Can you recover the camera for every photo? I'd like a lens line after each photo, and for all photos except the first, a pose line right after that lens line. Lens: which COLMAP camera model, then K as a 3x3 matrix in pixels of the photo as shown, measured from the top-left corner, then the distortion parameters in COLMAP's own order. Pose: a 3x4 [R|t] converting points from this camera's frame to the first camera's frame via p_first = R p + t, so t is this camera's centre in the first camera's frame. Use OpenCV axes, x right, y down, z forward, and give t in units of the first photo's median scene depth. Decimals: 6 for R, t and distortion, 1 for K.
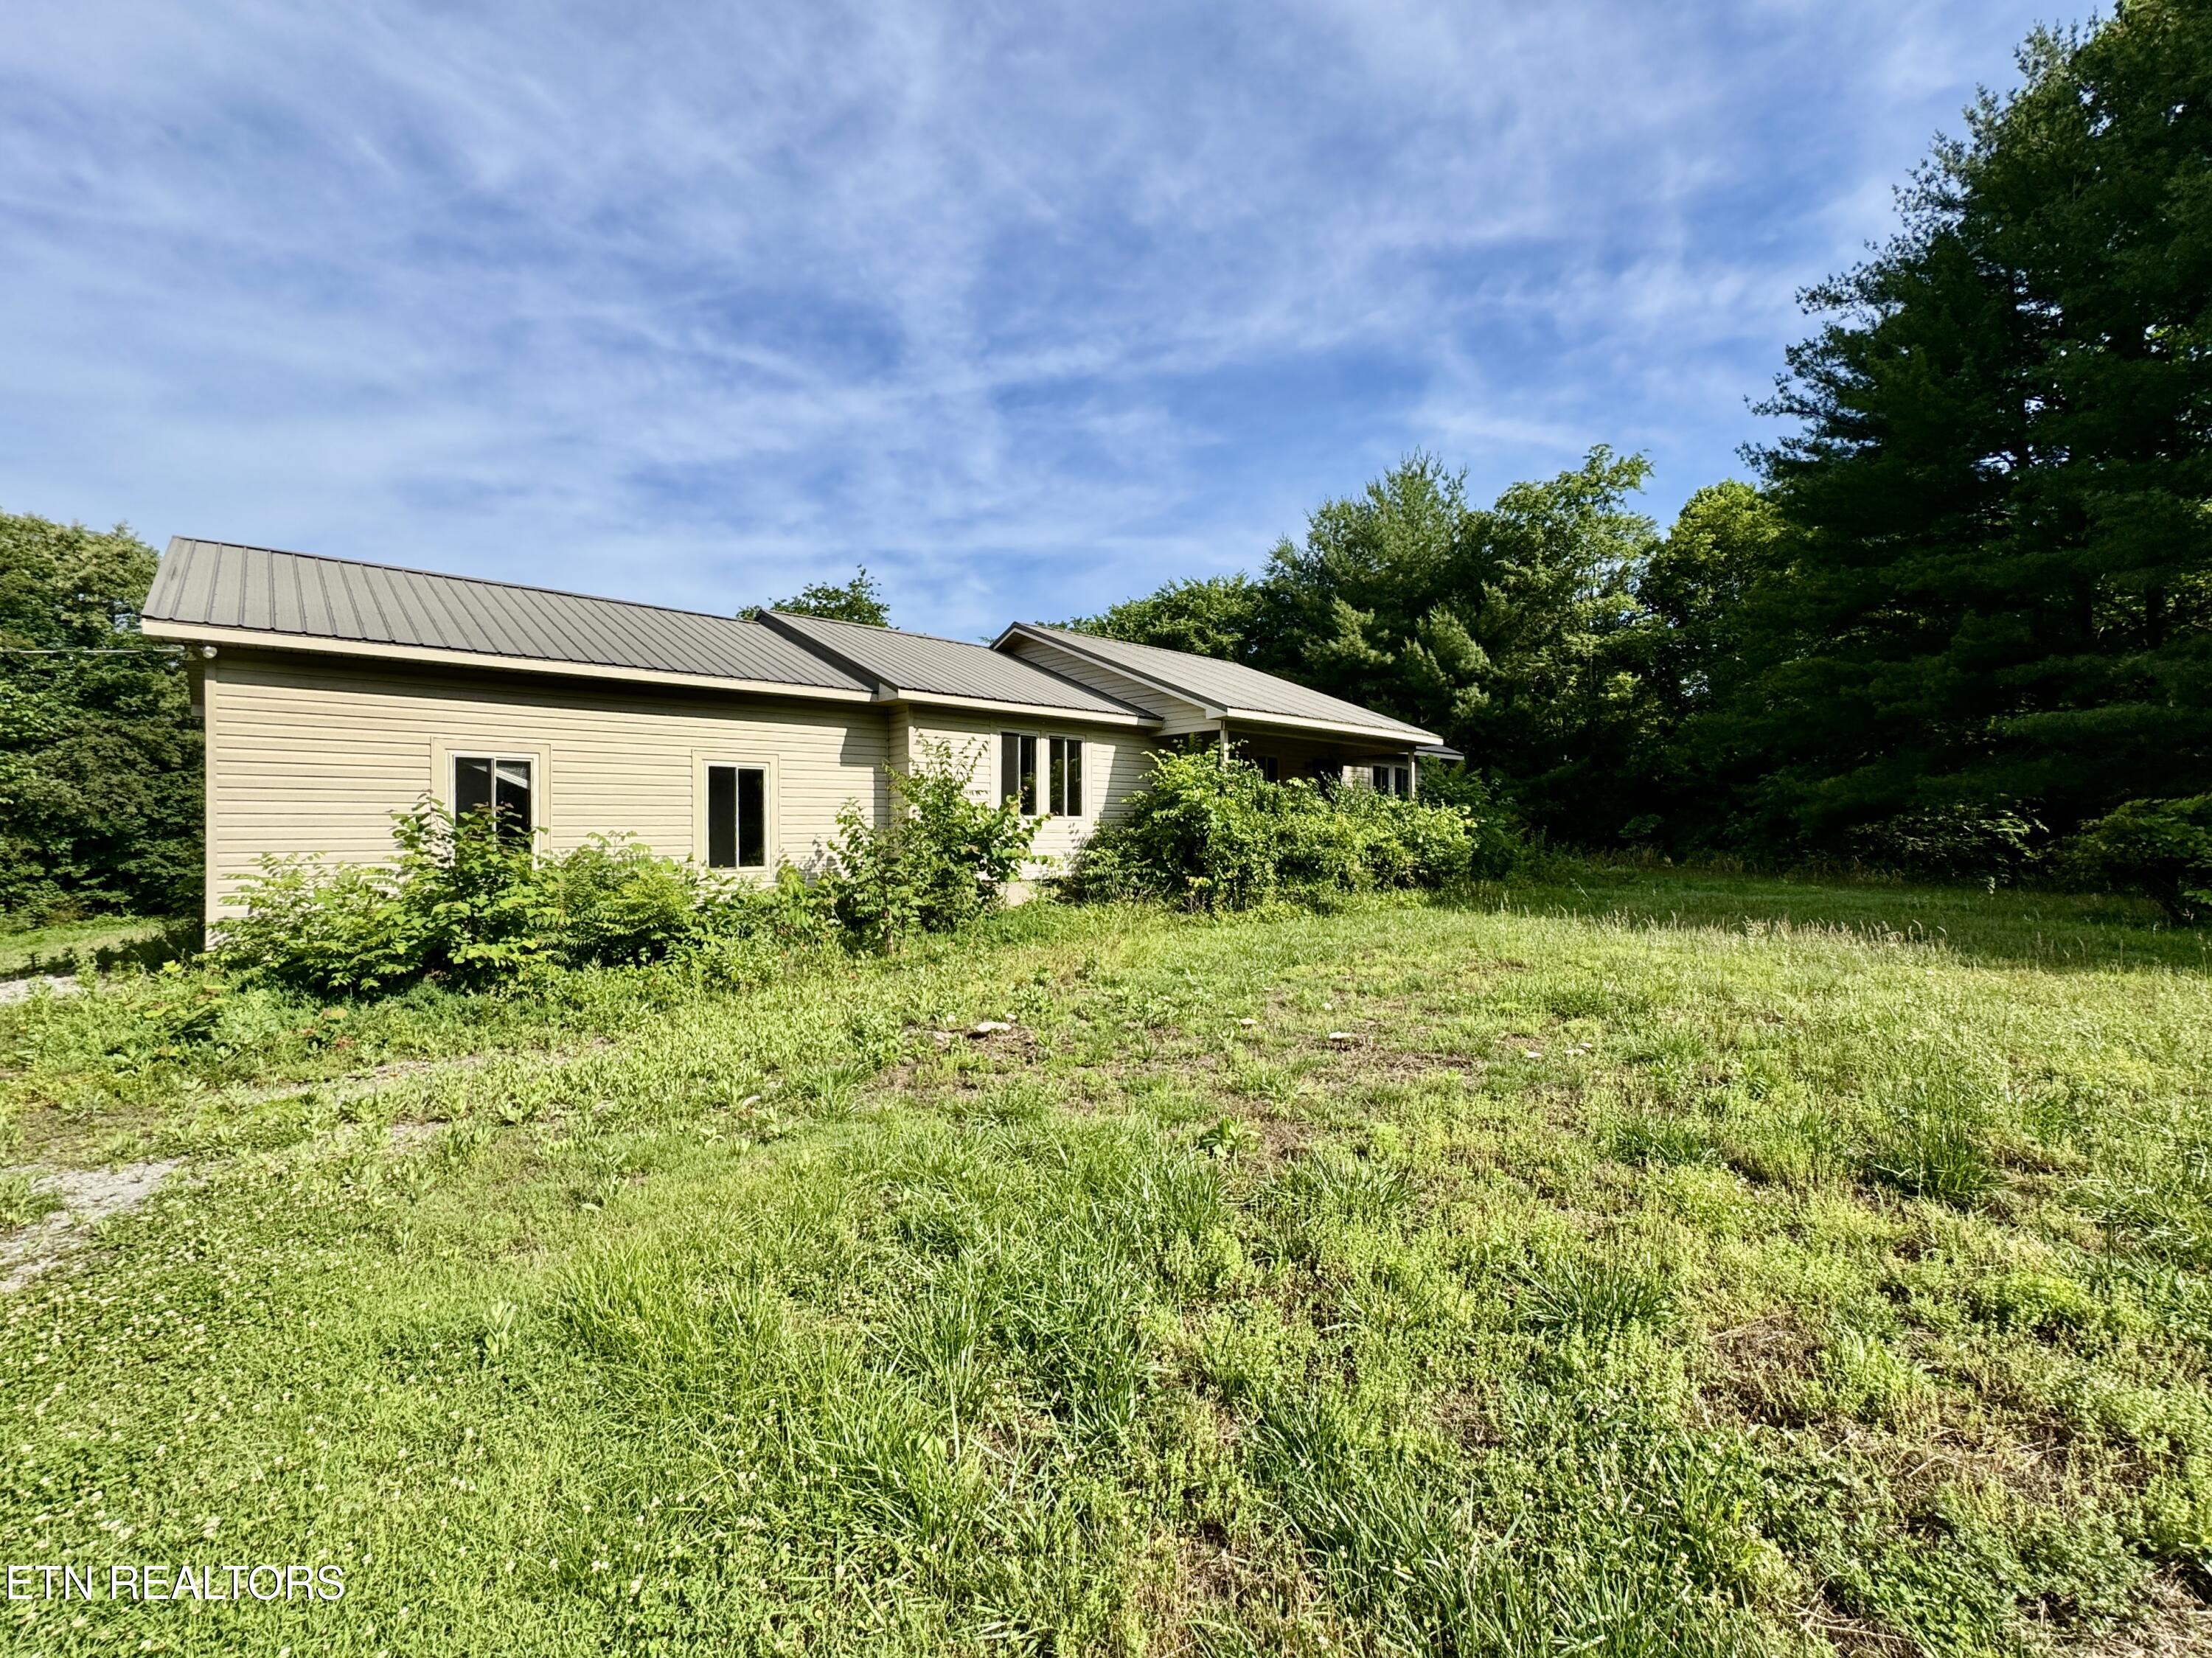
lens RADIAL K [[936.8, 0, 1107.5], [0, 936.8, 833.6], [0, 0, 1]] dist [-0.000372, 0.000544]
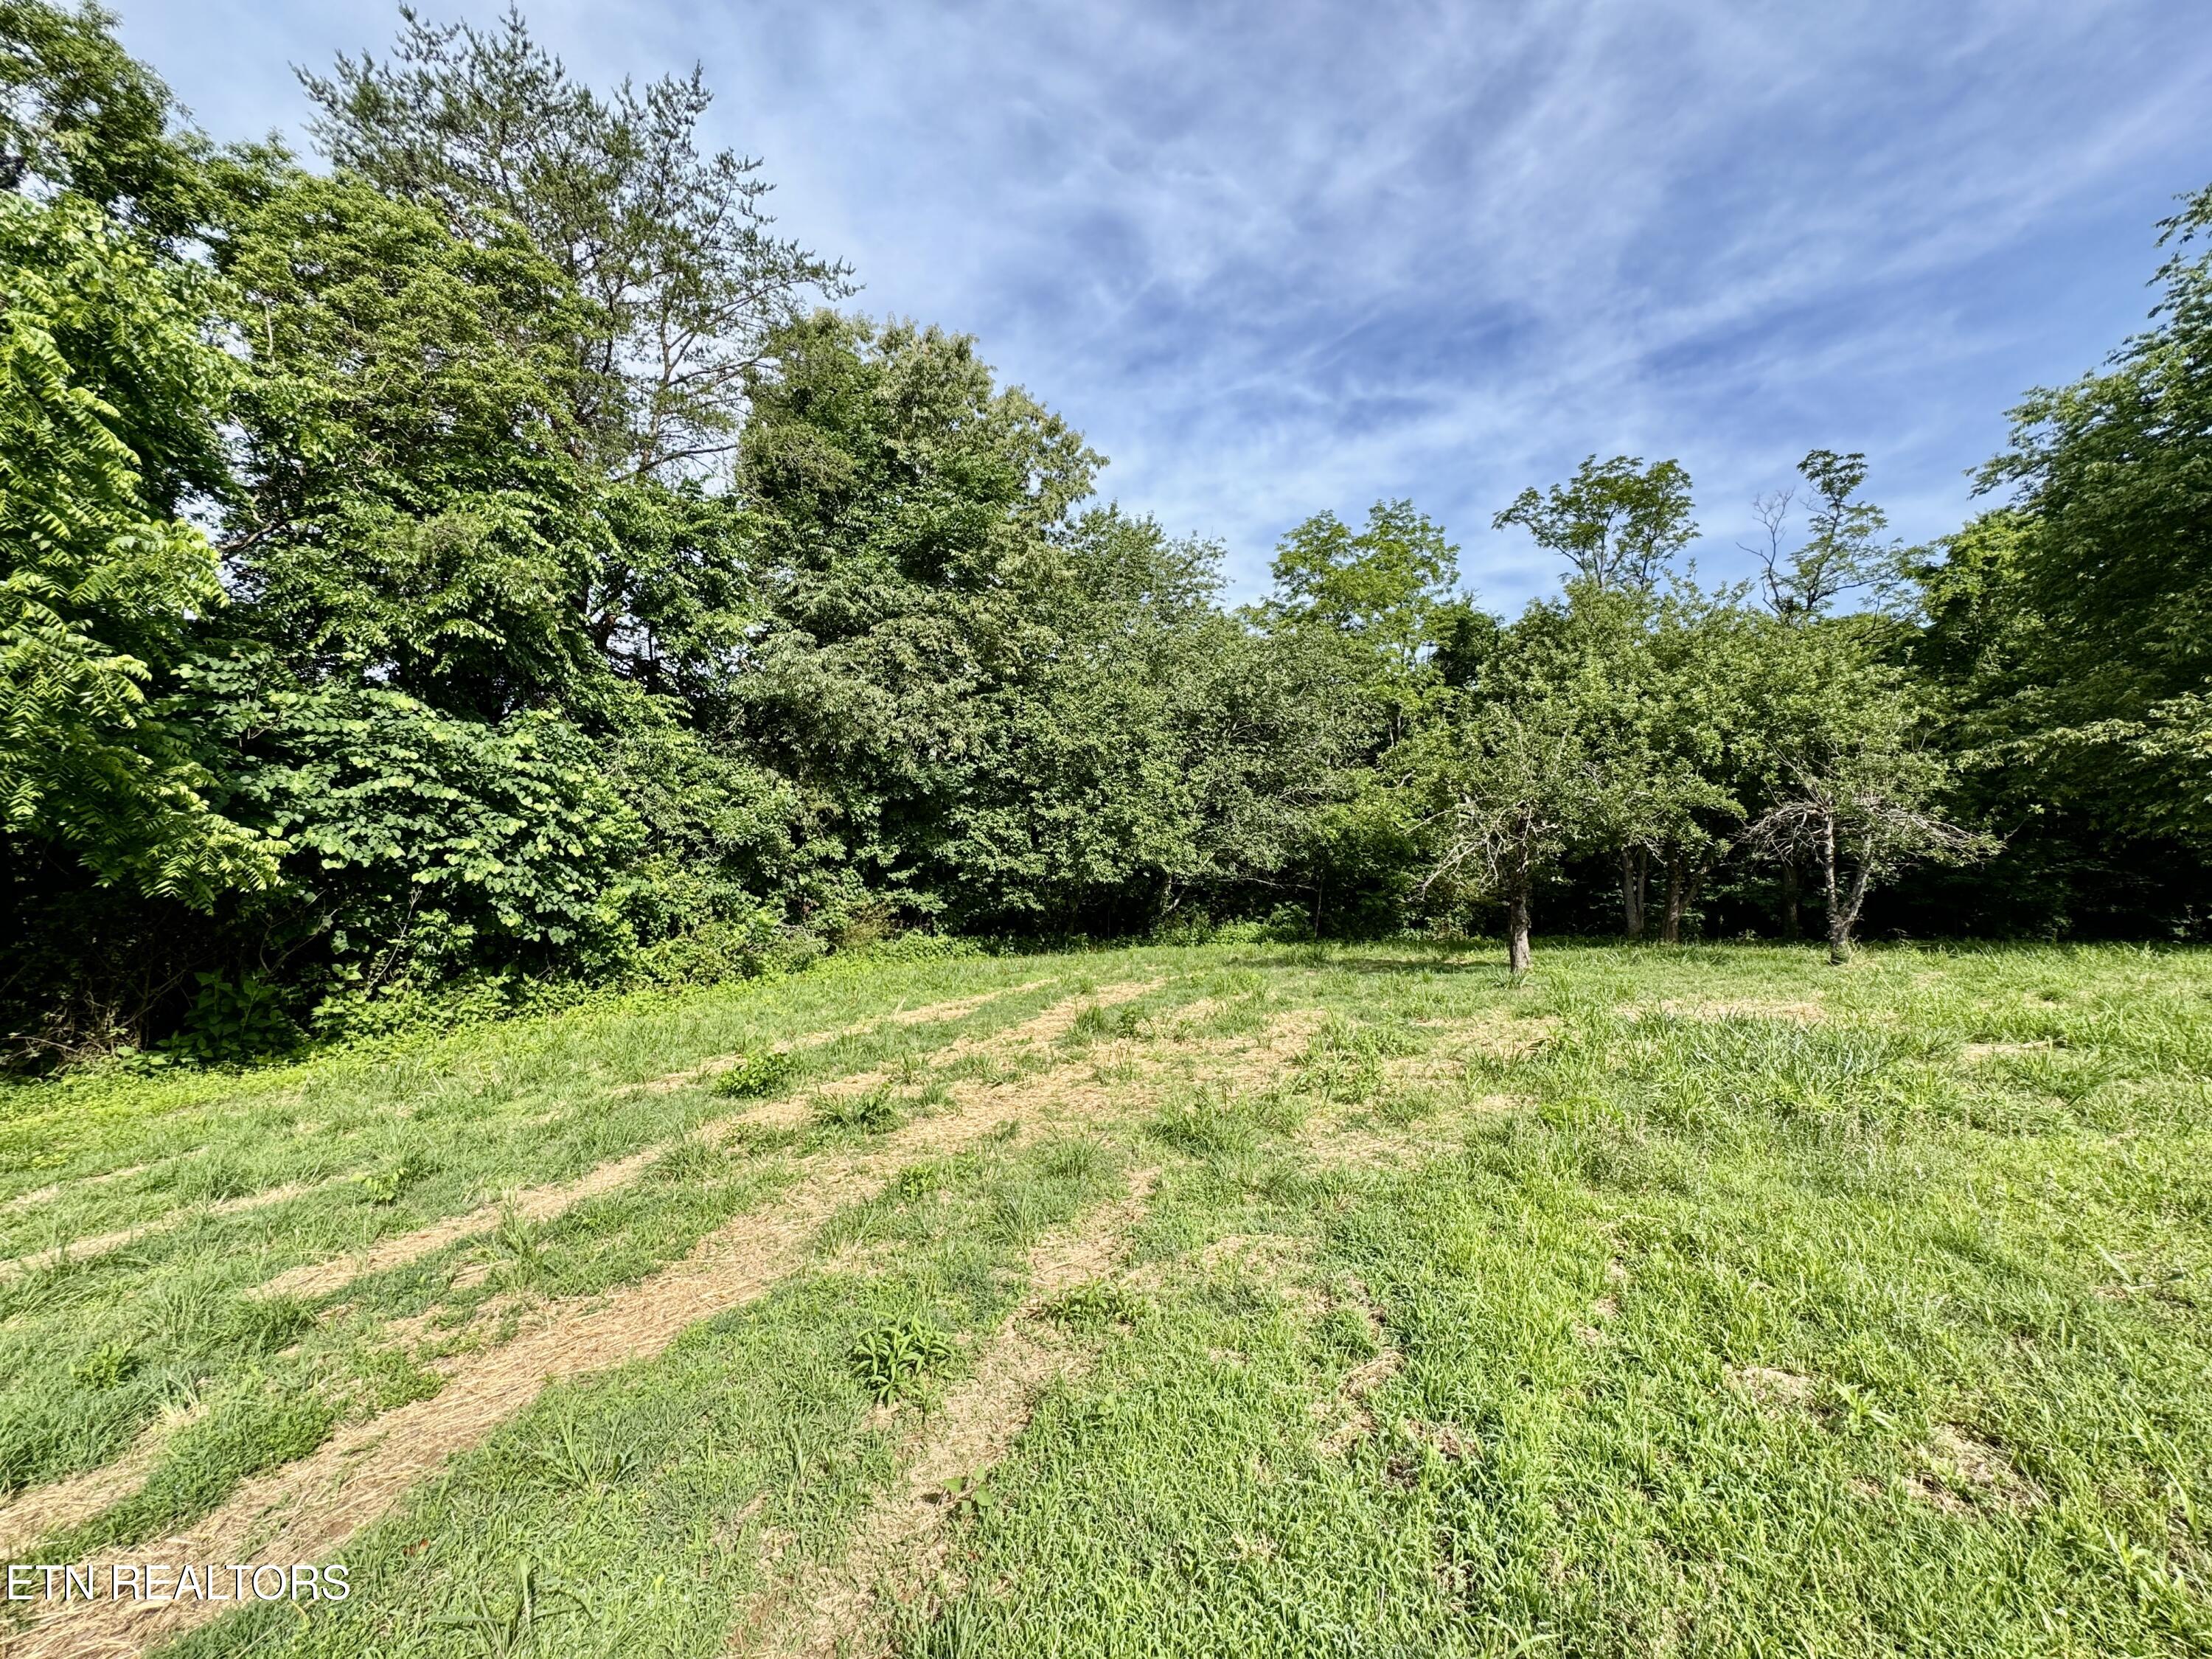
lens RADIAL K [[884.4, 0, 1097.7], [0, 884.4, 832.1], [0, 0, 1]] dist [-0.001303, -0.000335]
pose [[0.826438, 0.008790, -0.562959, -0.669313], [-0.034031, 0.998830, -0.034363, 0.039348], [0.561998, 0.047557, 0.825770, 0.609426]]
